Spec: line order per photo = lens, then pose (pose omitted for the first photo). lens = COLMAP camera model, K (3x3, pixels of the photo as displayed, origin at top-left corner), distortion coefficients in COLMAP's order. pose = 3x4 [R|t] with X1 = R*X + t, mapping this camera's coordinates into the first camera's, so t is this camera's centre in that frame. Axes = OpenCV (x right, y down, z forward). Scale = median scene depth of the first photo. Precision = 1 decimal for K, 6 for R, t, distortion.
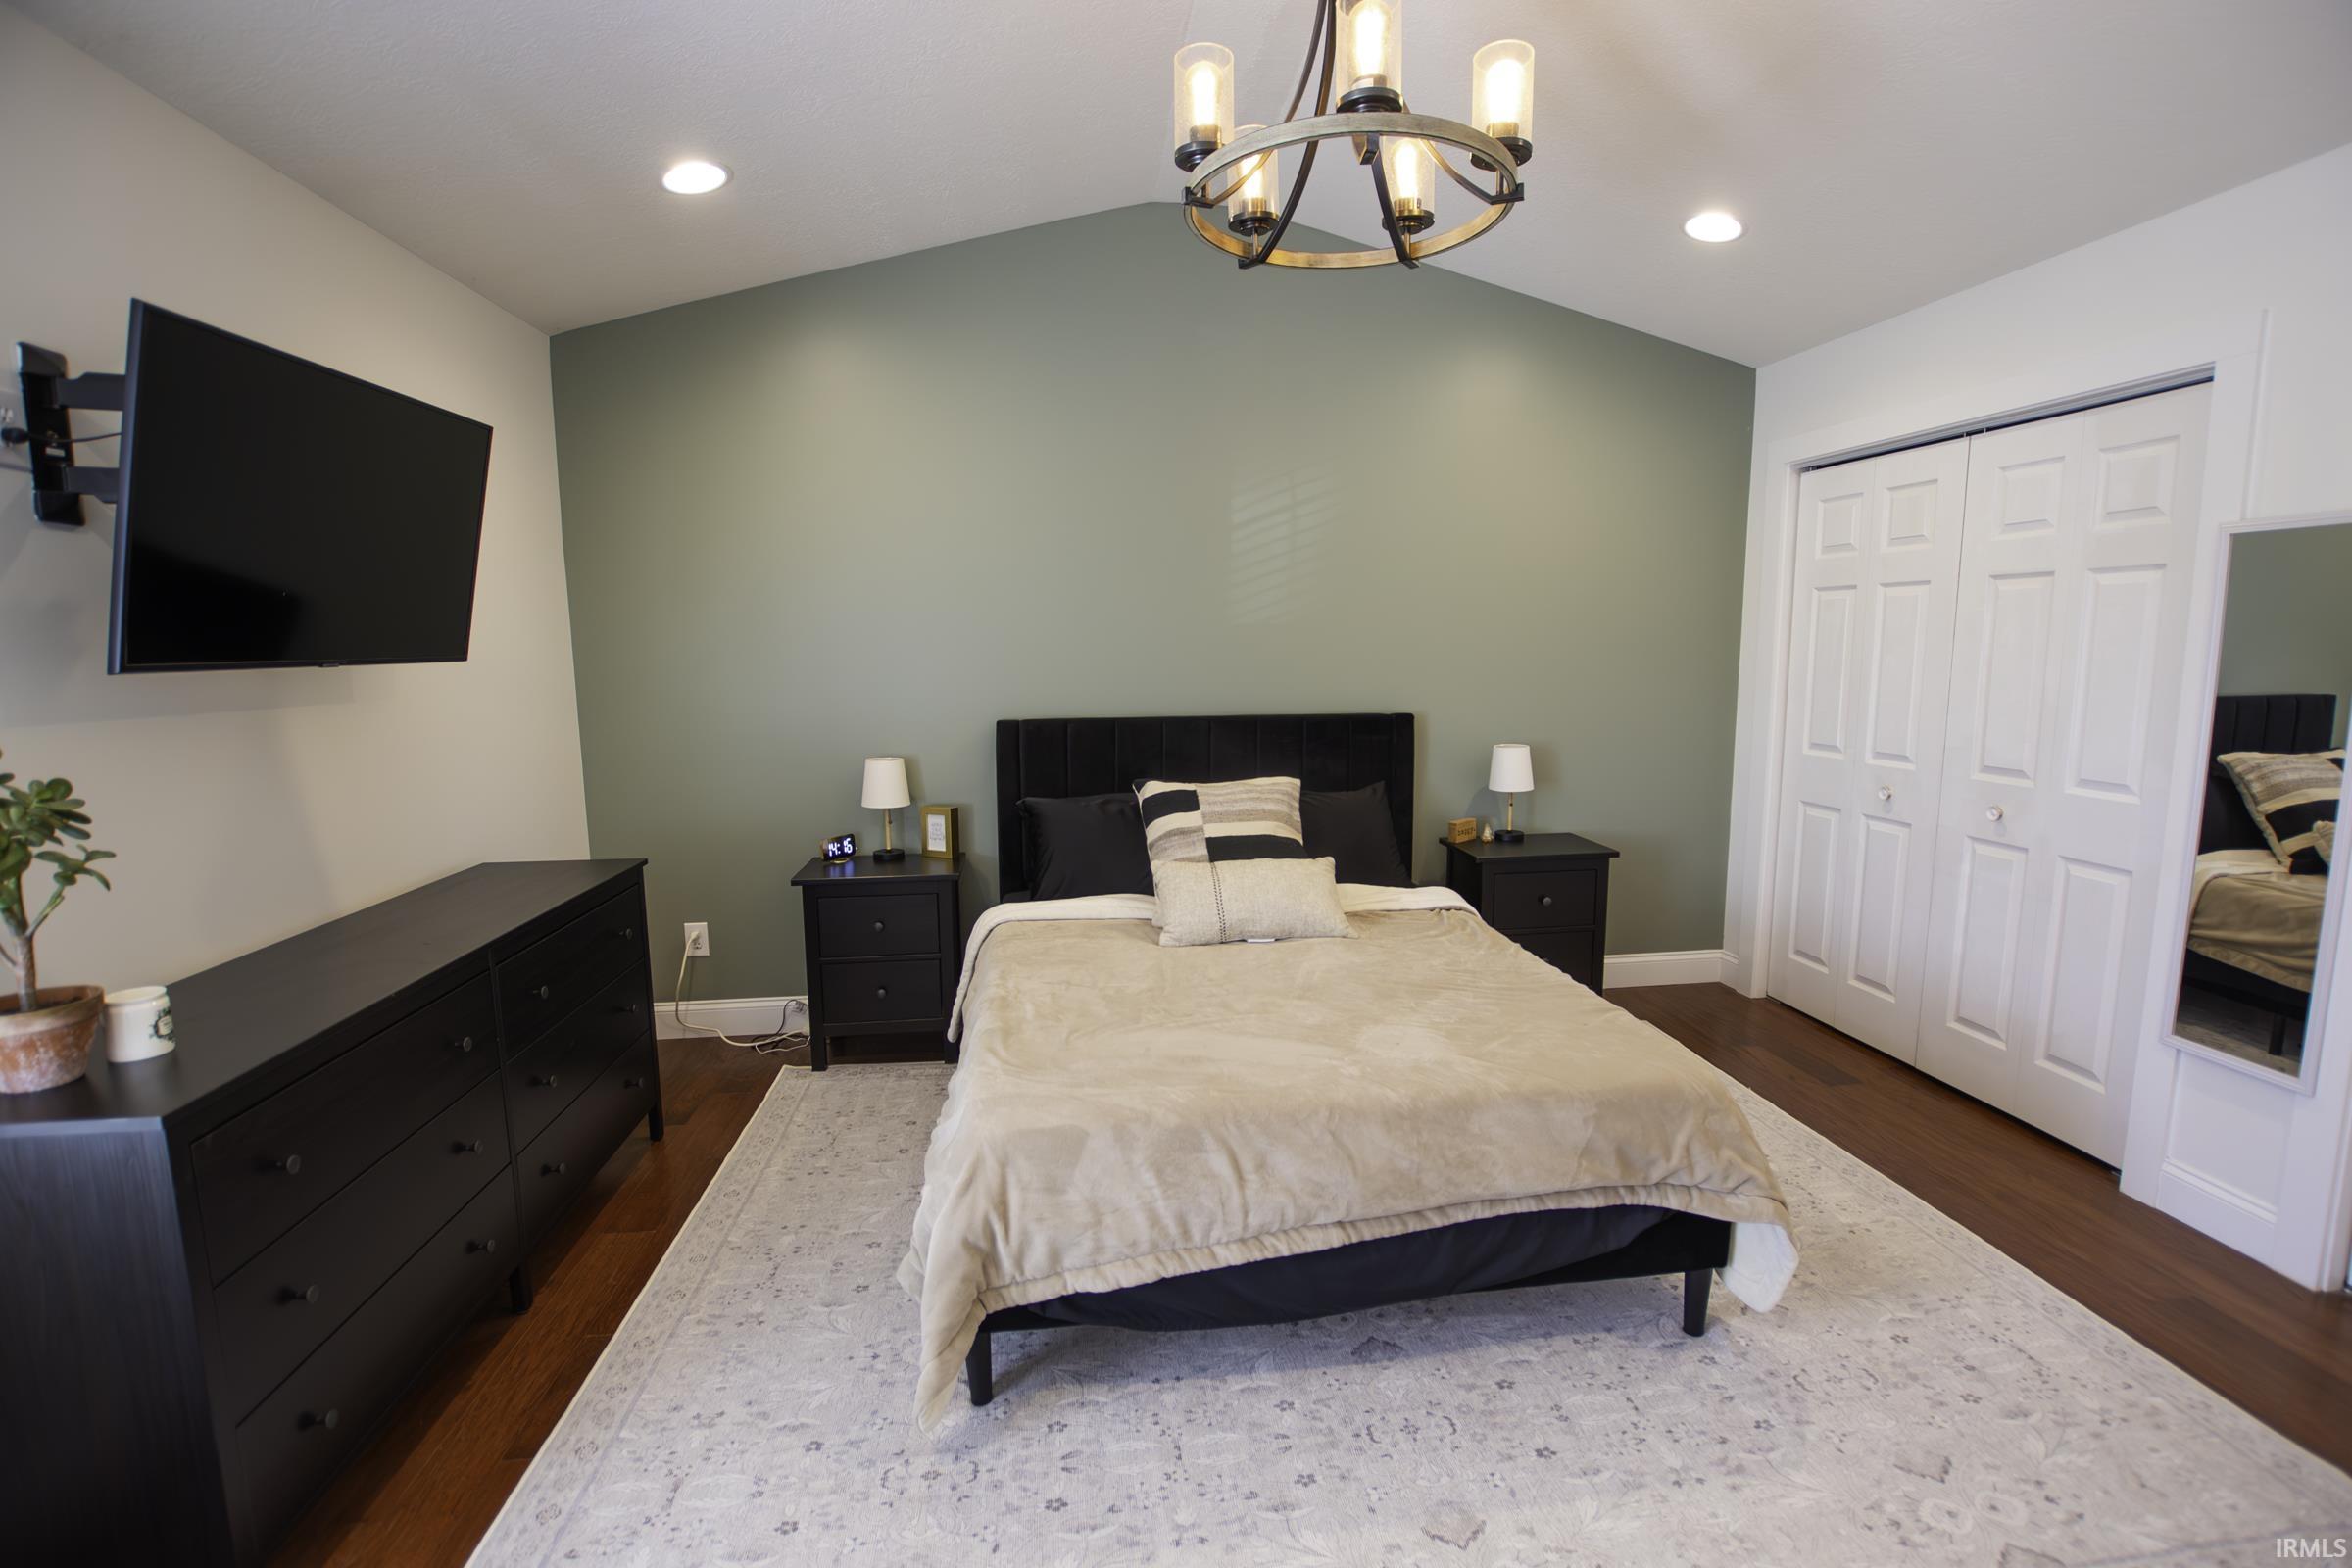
lens RADIAL K [[1038.6, 0, 1215.7], [0, 1038.6, 779.3], [0, 0, 1]] dist [-0.031794, 0.004475]
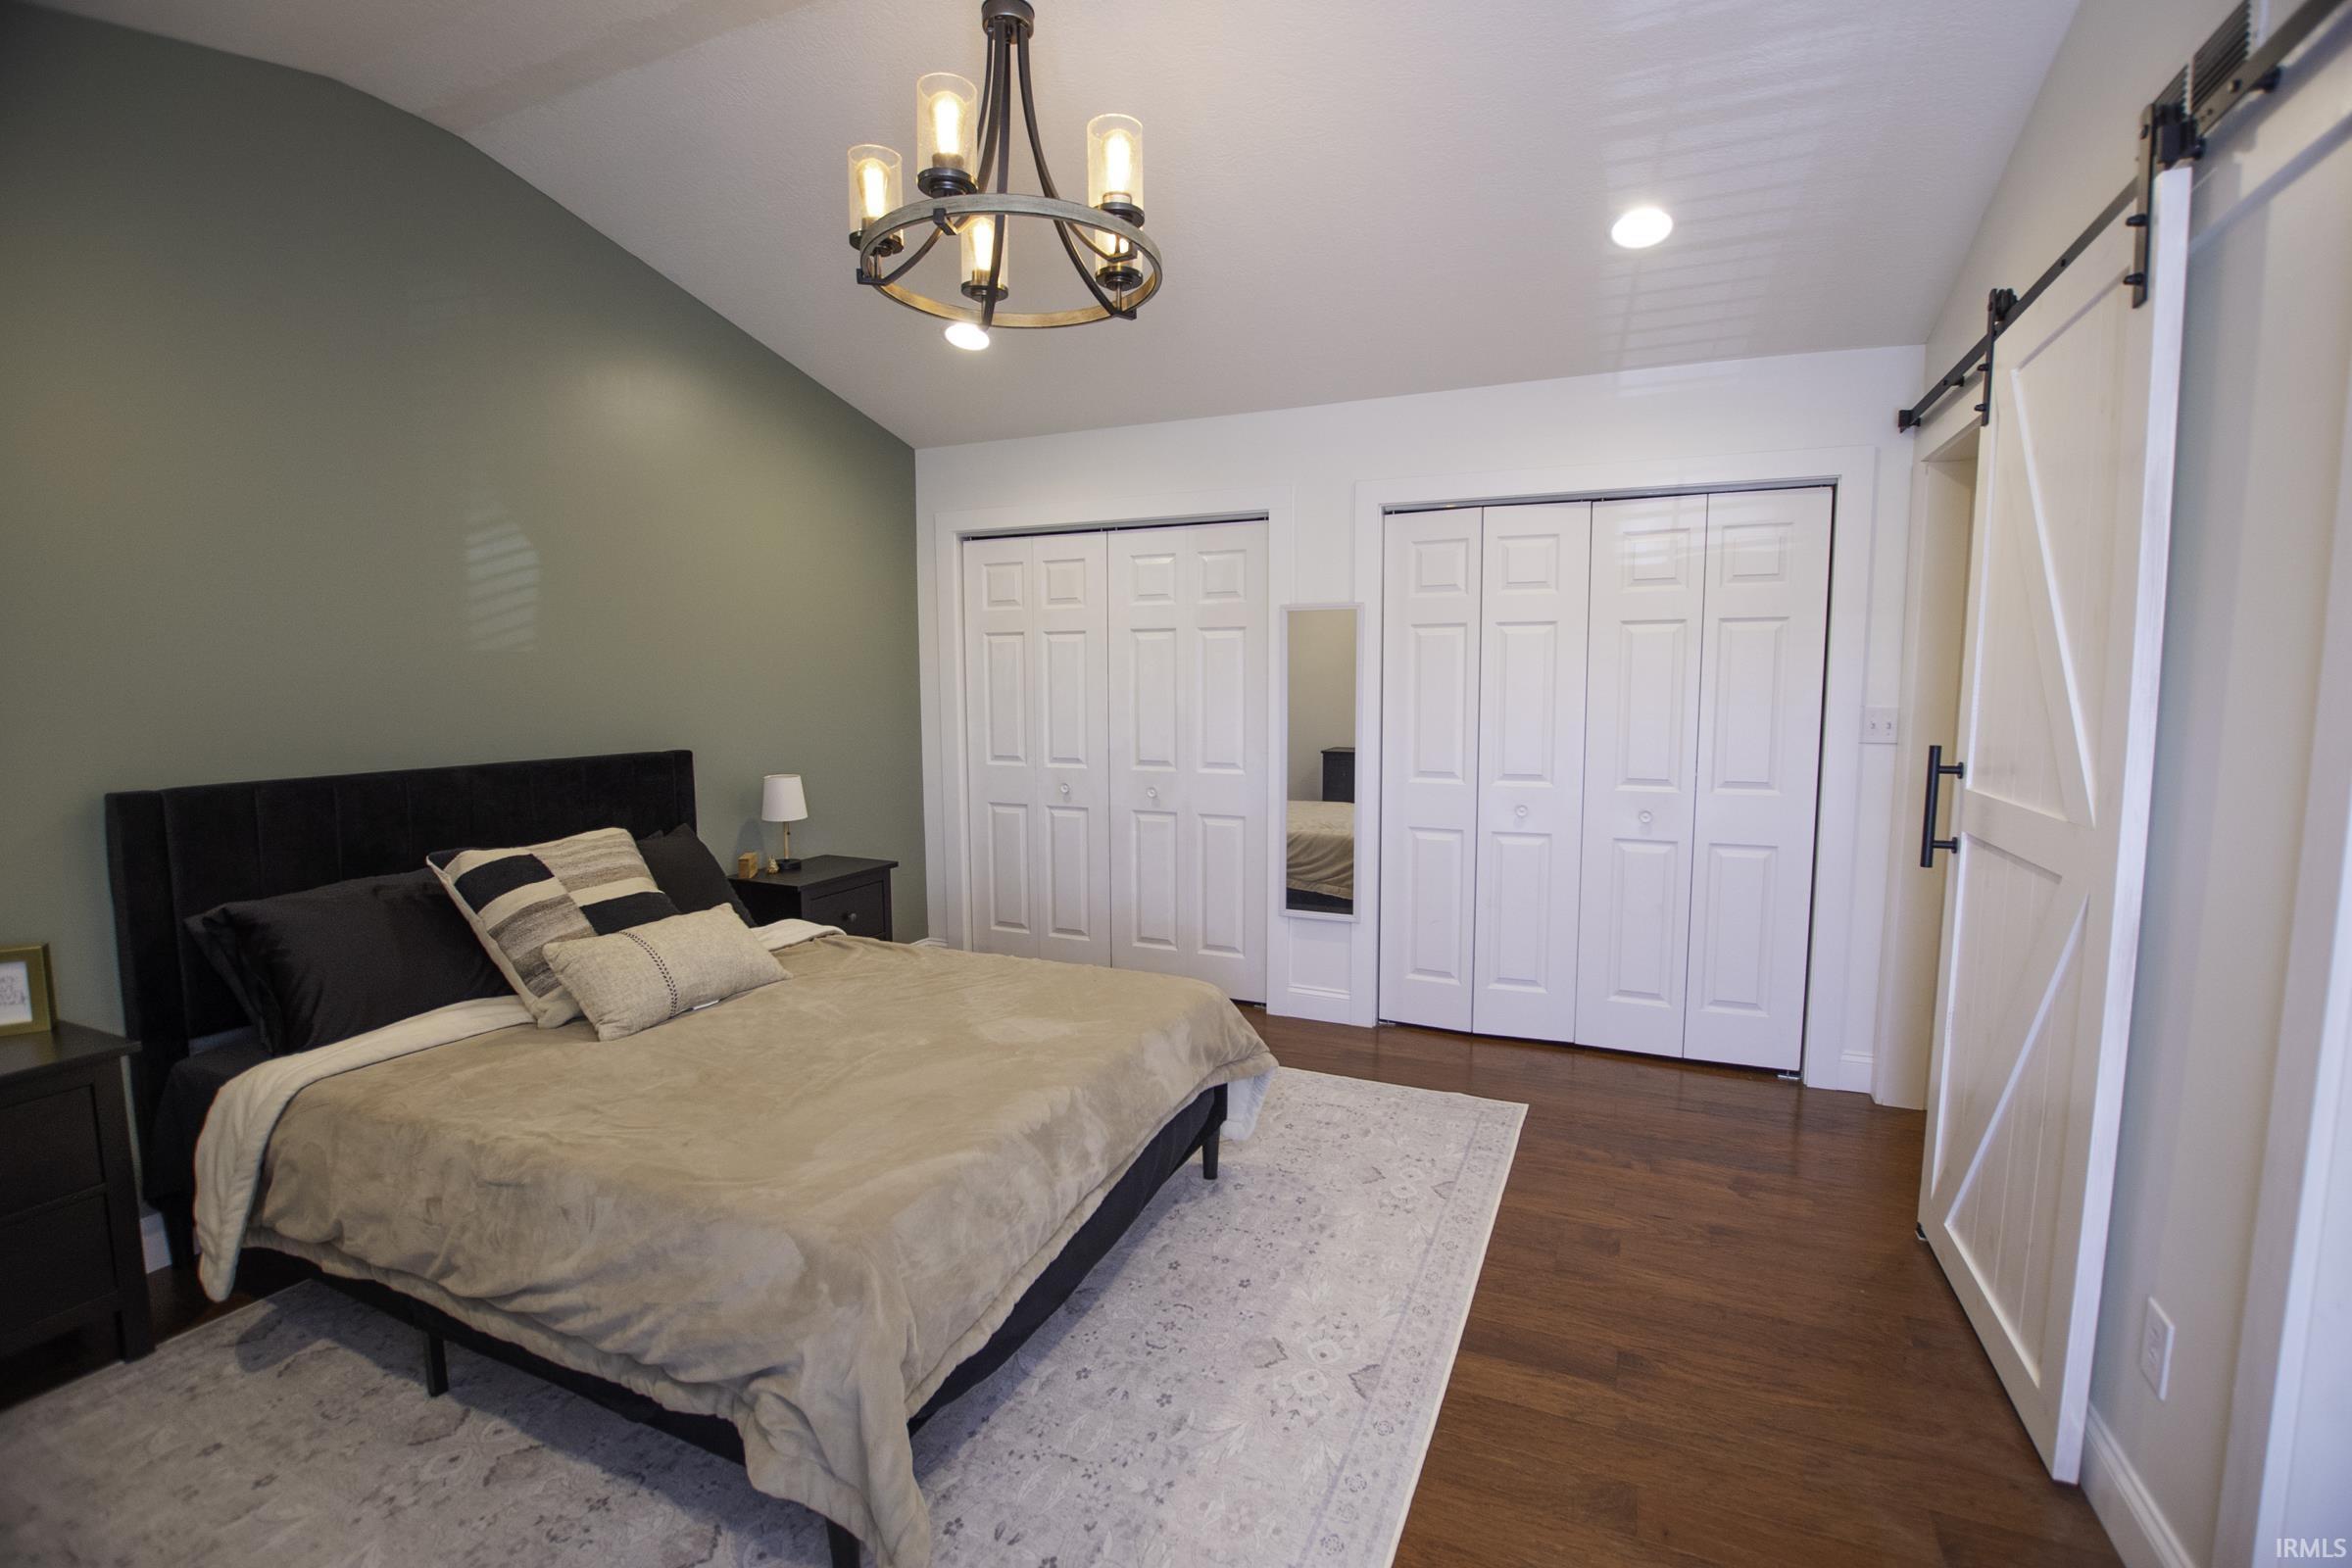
lens RADIAL K [[1038.6, 0, 1116.3], [0, 1038.6, 779.7], [0, 0, 1]] dist [-0.031794, 0.004475]
pose [[0.554674, -0.072738, 0.828882, -0.484237], [0.107582, 0.994079, 0.015242, -0.011605], [-0.825084, 0.080719, 0.559215, 0.206026]]
